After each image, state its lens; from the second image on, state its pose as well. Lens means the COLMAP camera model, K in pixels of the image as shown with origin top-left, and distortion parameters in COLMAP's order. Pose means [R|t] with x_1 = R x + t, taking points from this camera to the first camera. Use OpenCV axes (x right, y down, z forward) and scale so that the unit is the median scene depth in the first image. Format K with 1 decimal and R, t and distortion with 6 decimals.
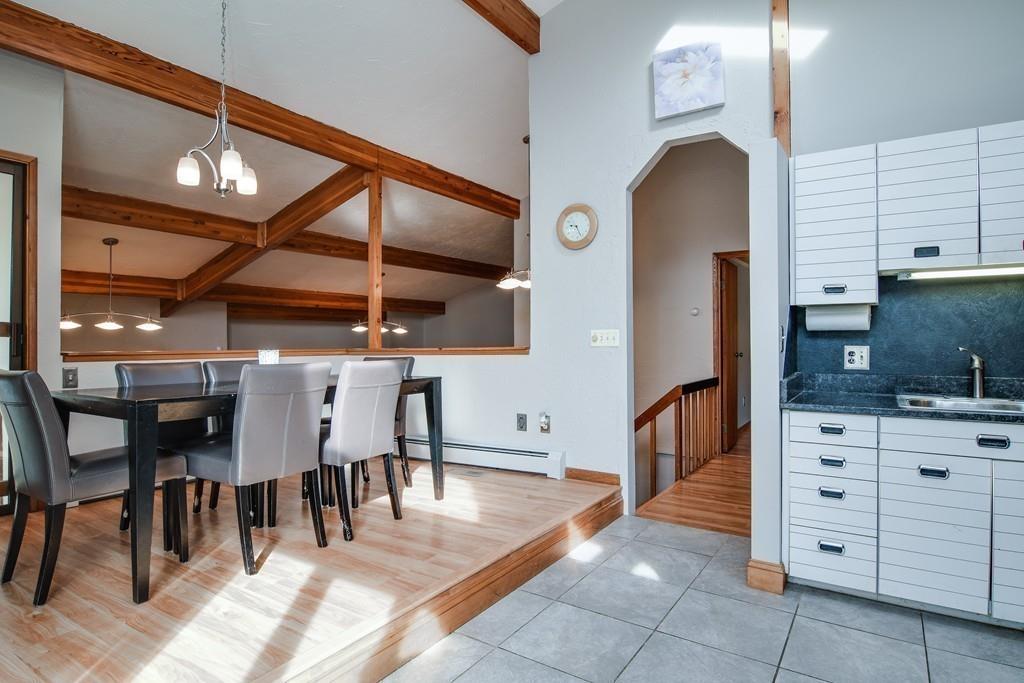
lens RADIAL K [[559.3, 0, 512.4], [0, 559.3, 341.1], [0, 0, 1]] dist [0.000965, -0.002978]
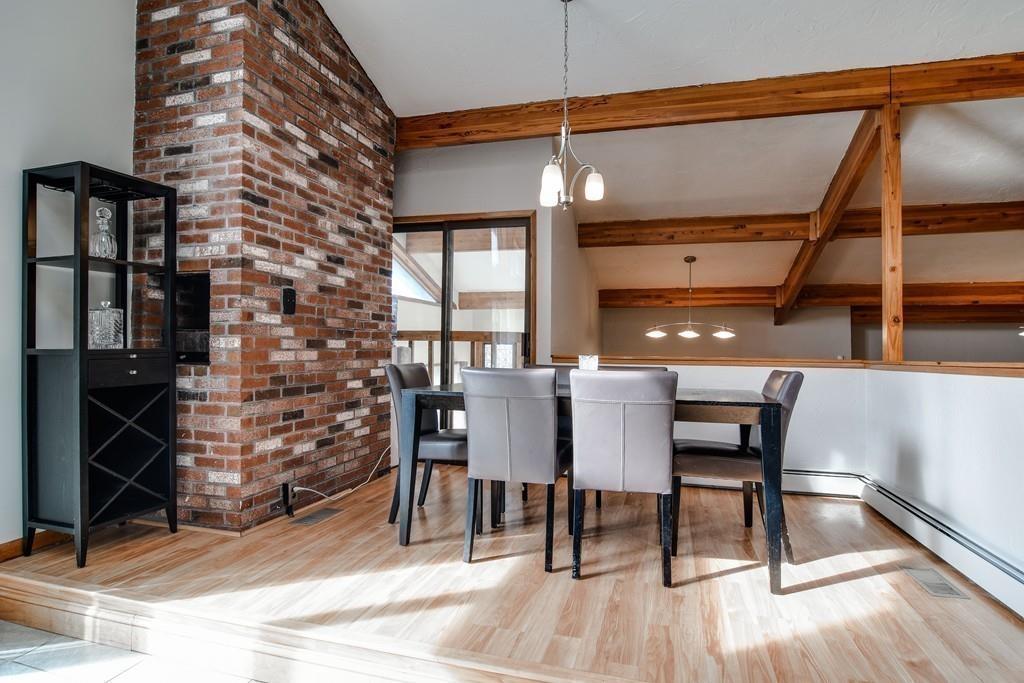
lens RADIAL K [[559.3, 0, 511.6], [0, 559.3, 341.3], [0, 0, 1]] dist [0.000965, -0.002978]
pose [[0.313271, -0.005633, -0.949647, 0.465219], [-0.009752, 0.999911, -0.009148, 0.001372], [0.949614, 0.012127, 0.313188, 0.598434]]
